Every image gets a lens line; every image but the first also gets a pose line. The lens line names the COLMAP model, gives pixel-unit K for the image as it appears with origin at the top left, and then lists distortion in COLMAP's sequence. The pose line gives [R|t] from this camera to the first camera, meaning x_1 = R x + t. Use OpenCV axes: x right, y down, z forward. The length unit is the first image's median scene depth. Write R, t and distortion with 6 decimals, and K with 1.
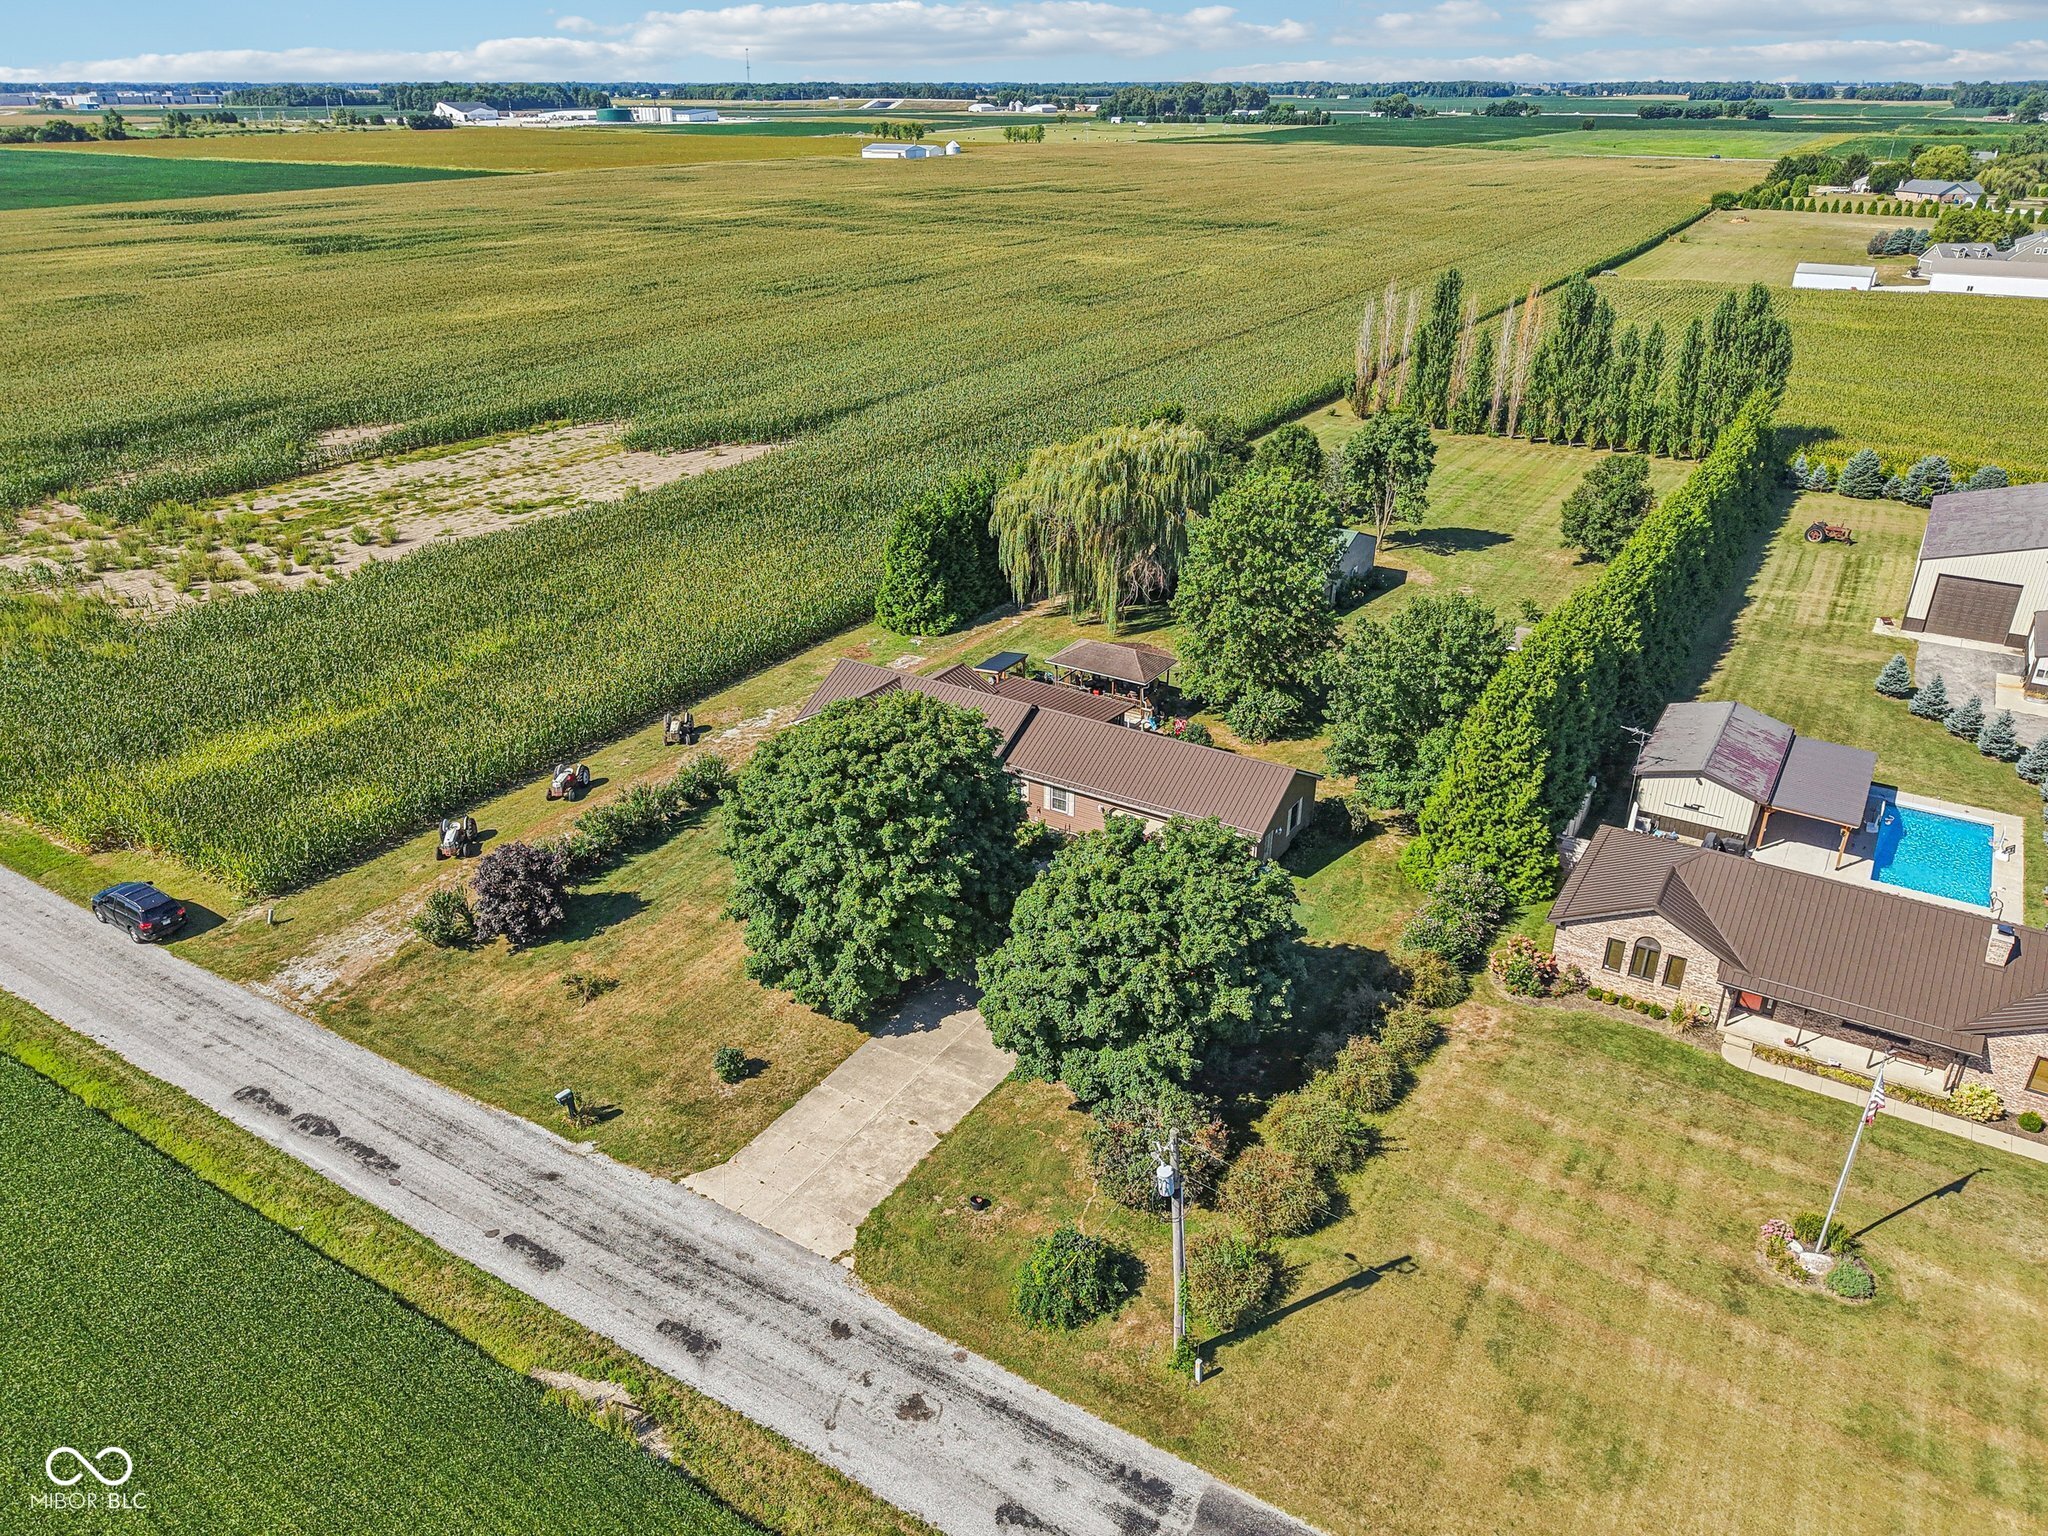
lens RADIAL K [[1434.5, 0, 1007.9], [0, 1434.5, 774.7], [0, 0, 1]] dist [0.005837, 0.000212]
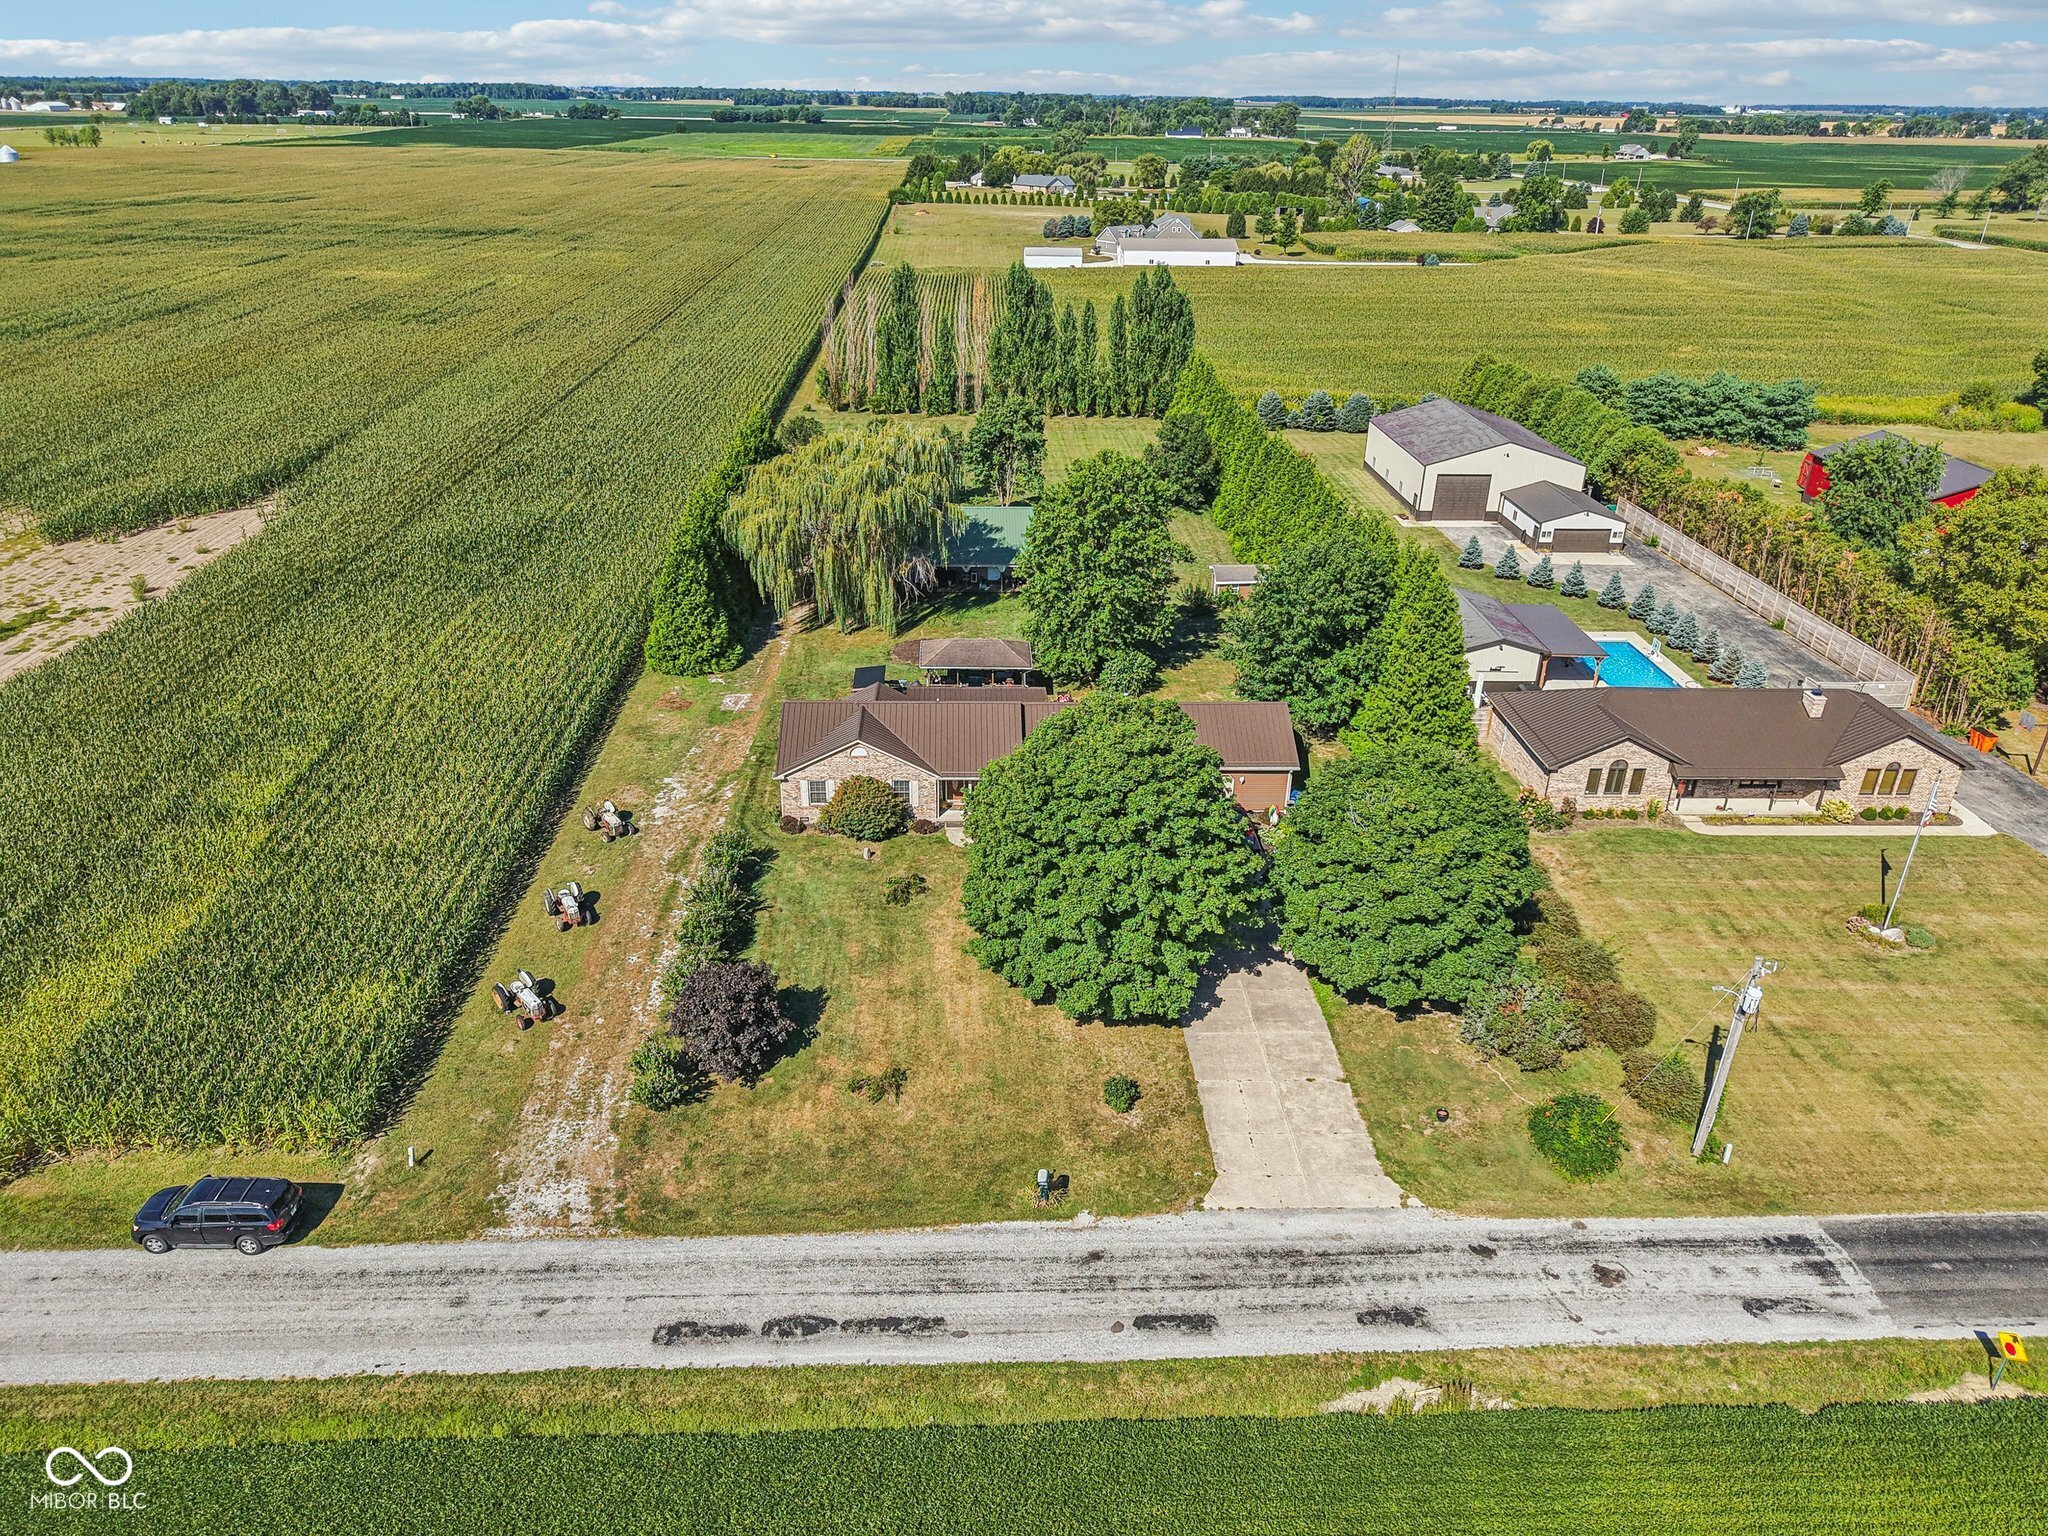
lens RADIAL K [[1415.9, 0, 1012.4], [0, 1415.9, 756.6], [0, 0, 1]] dist [0.012420, -0.006134]
pose [[0.827603, -0.227837, 0.512995, -0.579191], [0.231449, 0.971122, 0.057914, -0.079502], [-0.511375, 0.070803, 0.856436, 0.157034]]
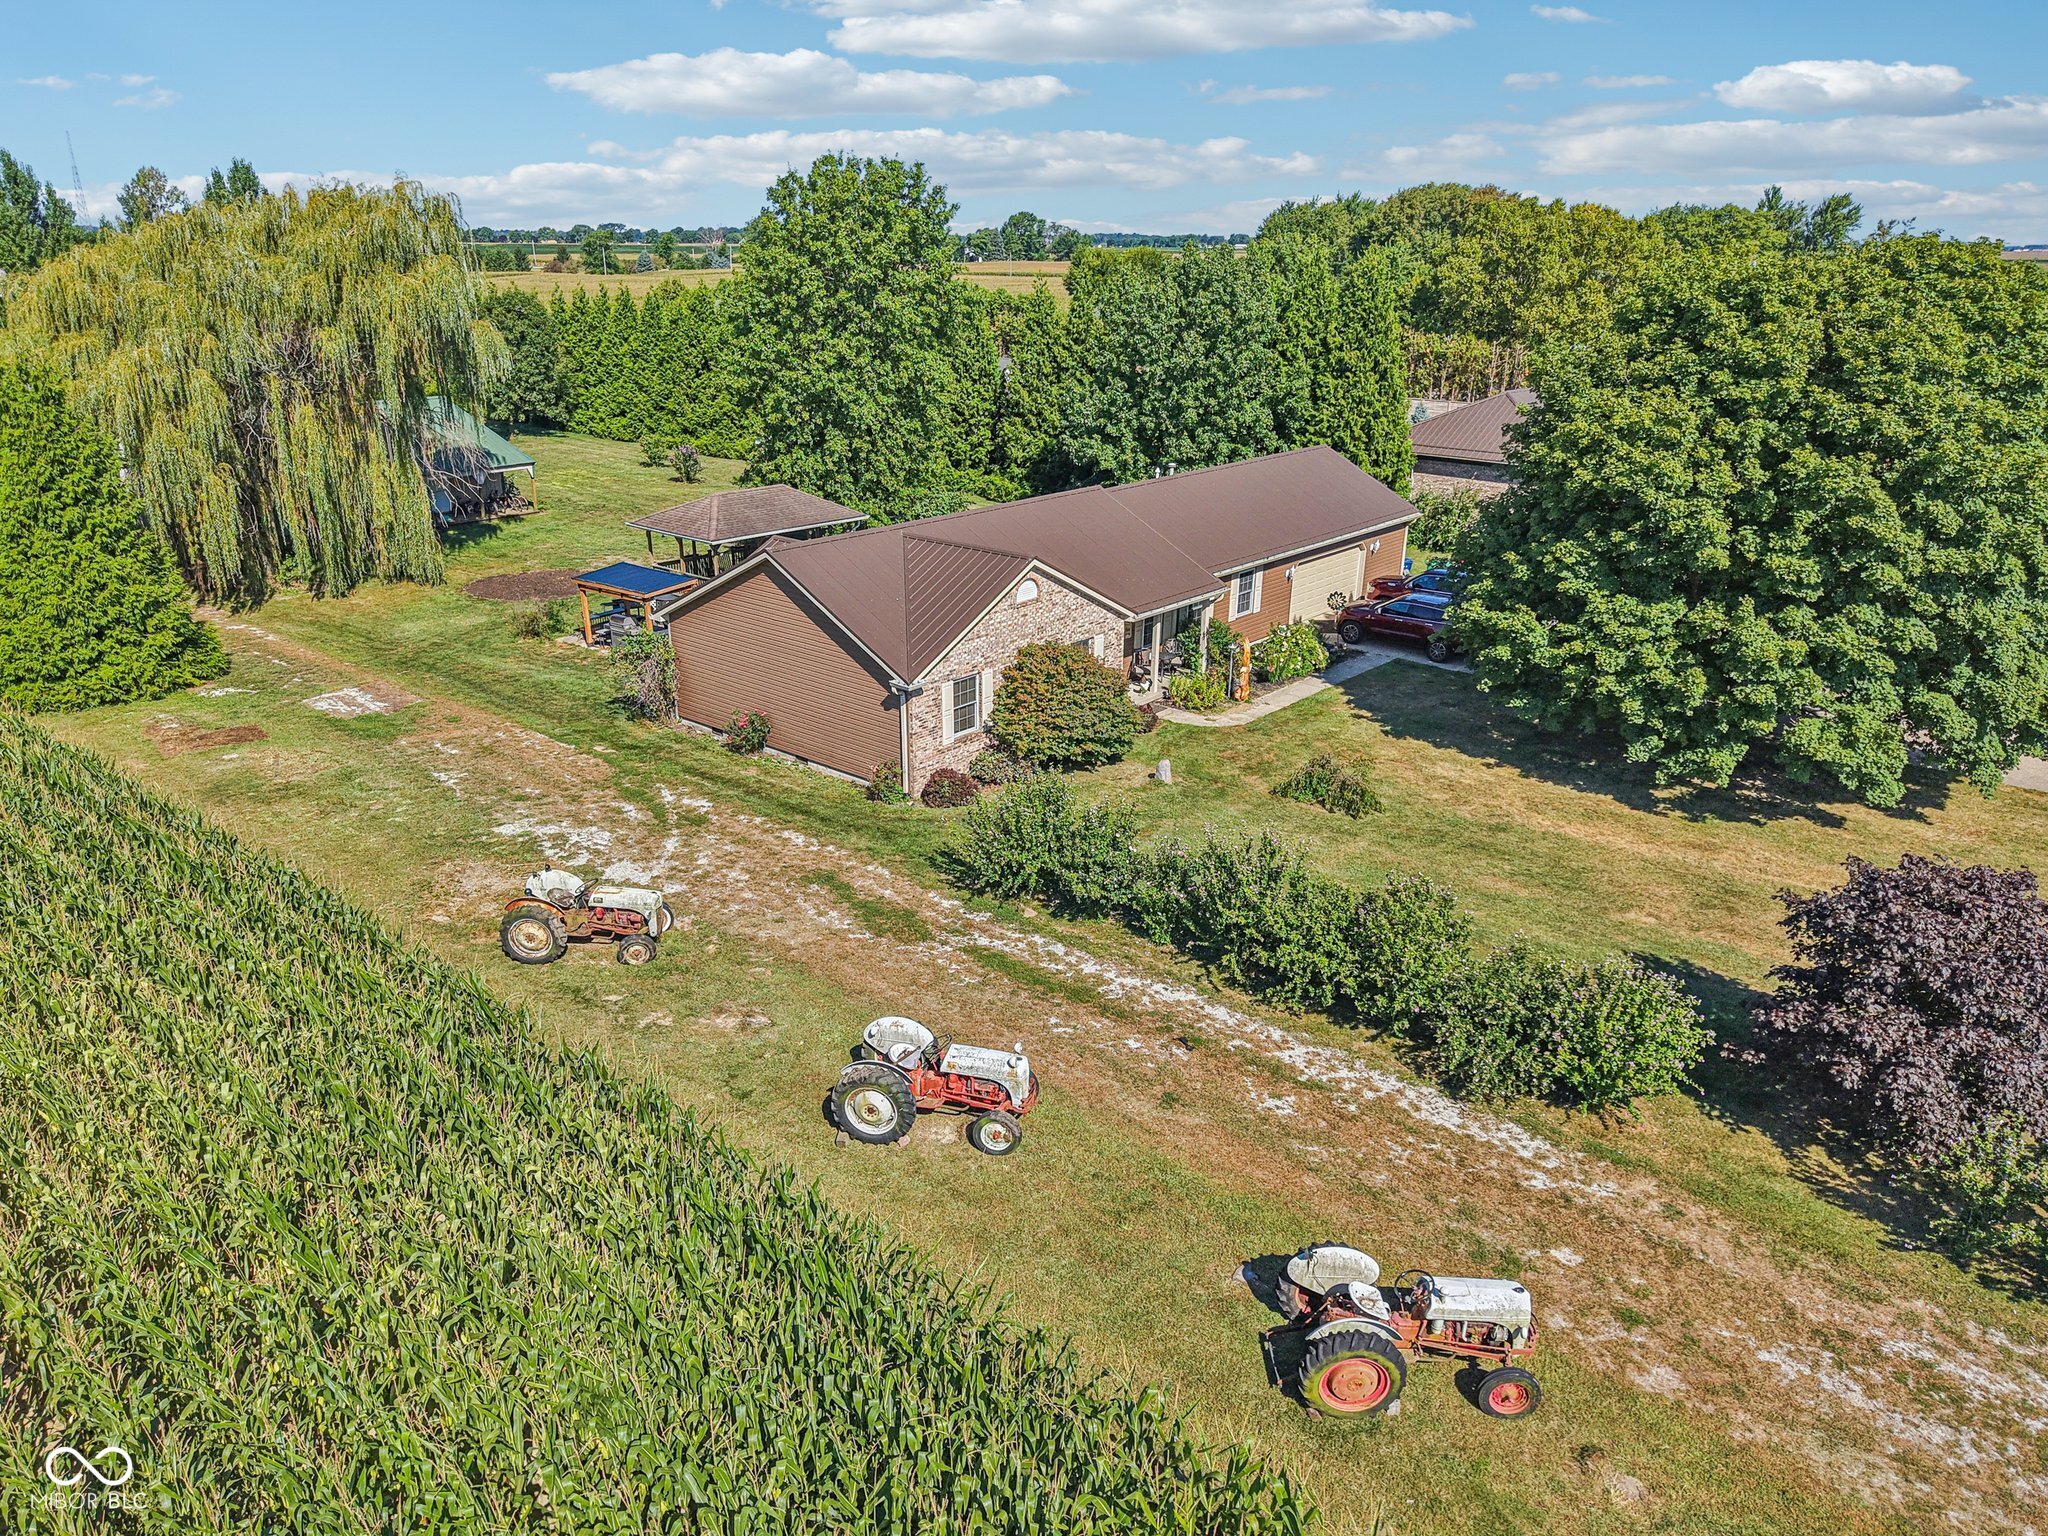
lens RADIAL K [[1409.8, 0, 1027.6], [0, 1409.8, 778.1], [0, 0, 1]] dist [0.097824, -0.142941]
pose [[0.135056, -0.347329, 0.927967, -0.611439], [0.419477, 0.868521, 0.264028, -0.122885], [-0.897663, 0.353602, 0.262995, 1.034447]]
